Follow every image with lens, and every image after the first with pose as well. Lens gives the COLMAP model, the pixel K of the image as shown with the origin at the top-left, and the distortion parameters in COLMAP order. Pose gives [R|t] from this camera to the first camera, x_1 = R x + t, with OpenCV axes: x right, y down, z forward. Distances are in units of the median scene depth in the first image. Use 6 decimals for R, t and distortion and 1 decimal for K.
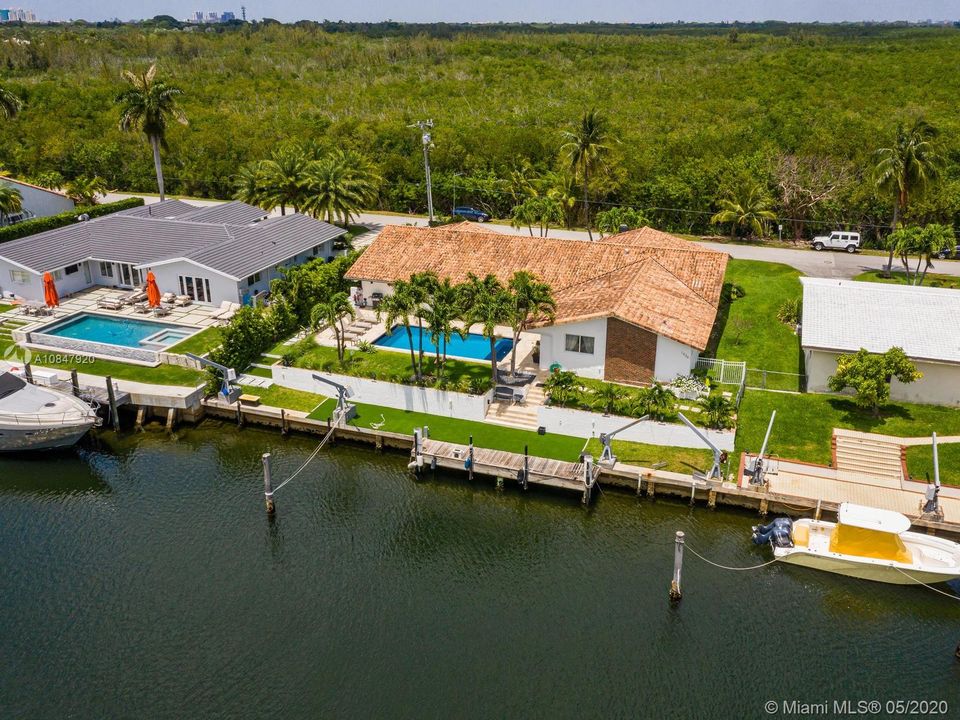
lens RADIAL K [[846.0, 0, 480.0], [0, 846.0, 360.0], [0, 0, 1]] dist [-0.000035, 0.000422]
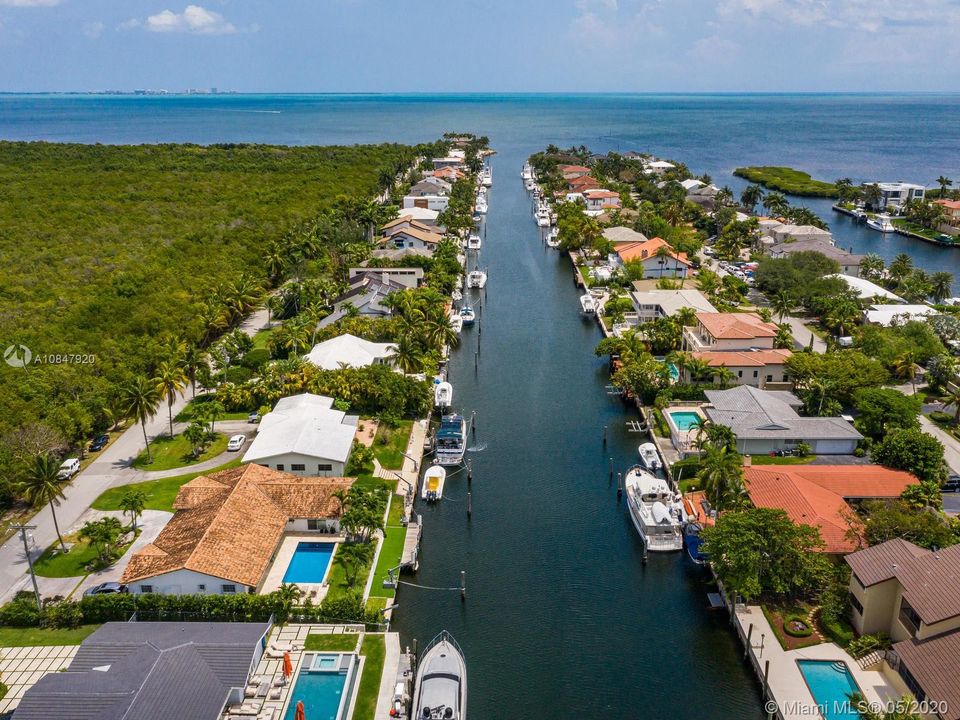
lens RADIAL K [[883.5, 0, 480.0], [0, 883.5, 360.0], [0, 0, 1]] dist [-0.004380, 0.002173]
pose [[-0.323197, -0.286052, 0.902063, -2.008495], [0.346836, 0.851086, 0.394153, -1.160579], [-0.880482, 0.440257, -0.175856, 0.975763]]
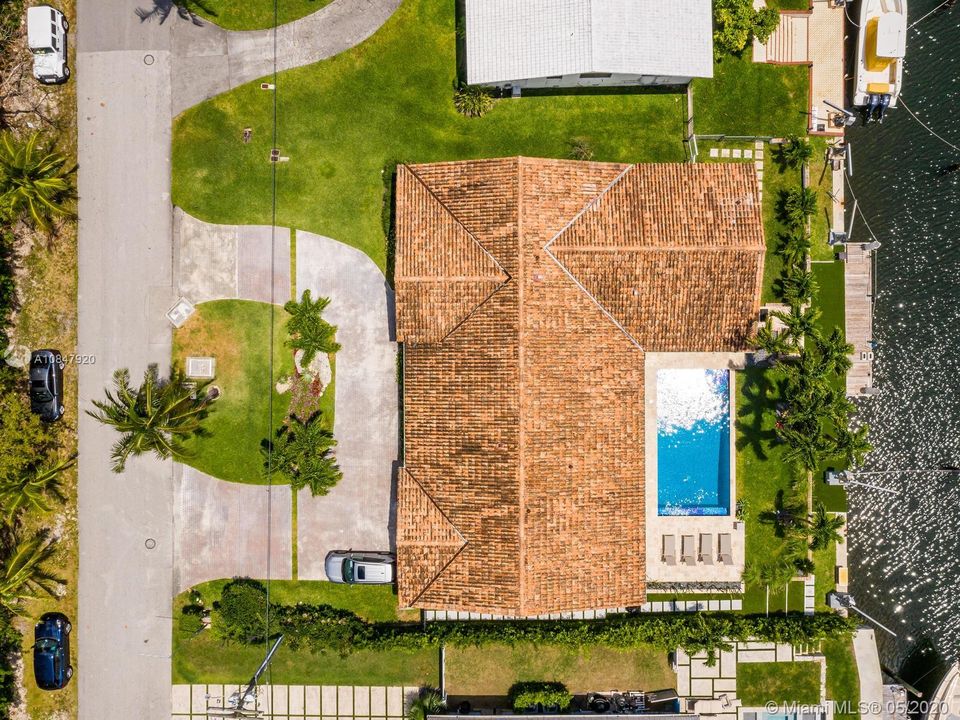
lens RADIAL K [[846.0, 0, 480.0], [0, 846.0, 360.0], [0, 0, 1]] dist [-0.000035, 0.000422]
pose [[-0.351483, -0.936185, -0.004141, 0.150844], [0.344382, -0.133406, 0.929303, -1.151061], [-0.870552, 0.325208, 0.369295, 0.977461]]
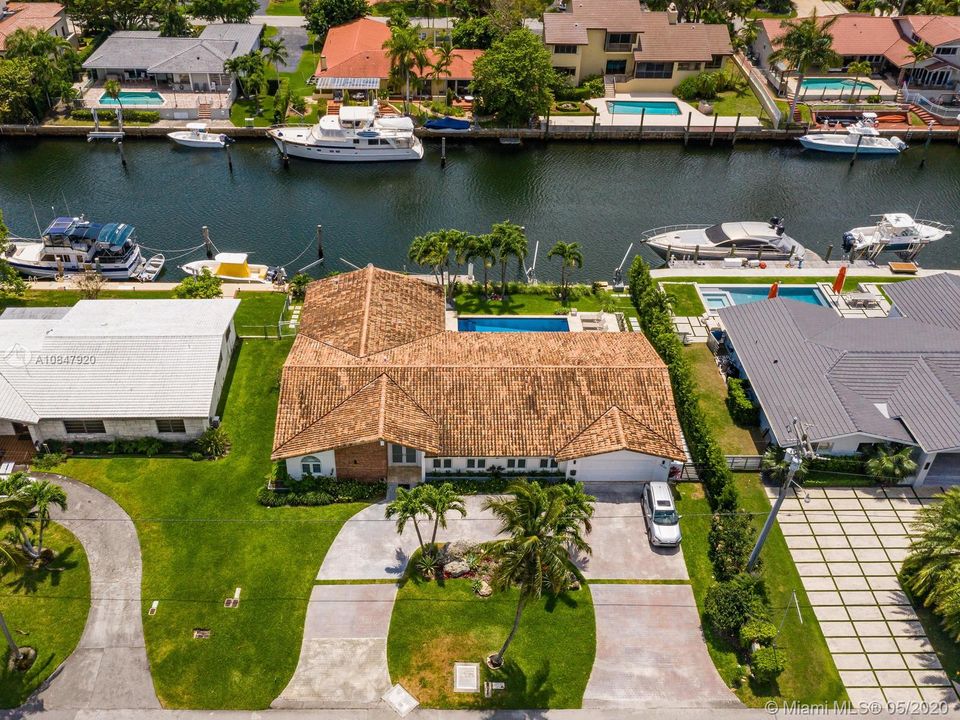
lens RADIAL K [[885.8, 0, 446.8], [0, 885.8, 378.4], [0, 0, 1]] dist [-0.005527, 0.023410]
pose [[-0.933228, 0.205946, -0.294400, 0.519183], [-0.144689, 0.534597, 0.832629, -1.240834], [0.328862, 0.819629, -0.469103, 1.923446]]
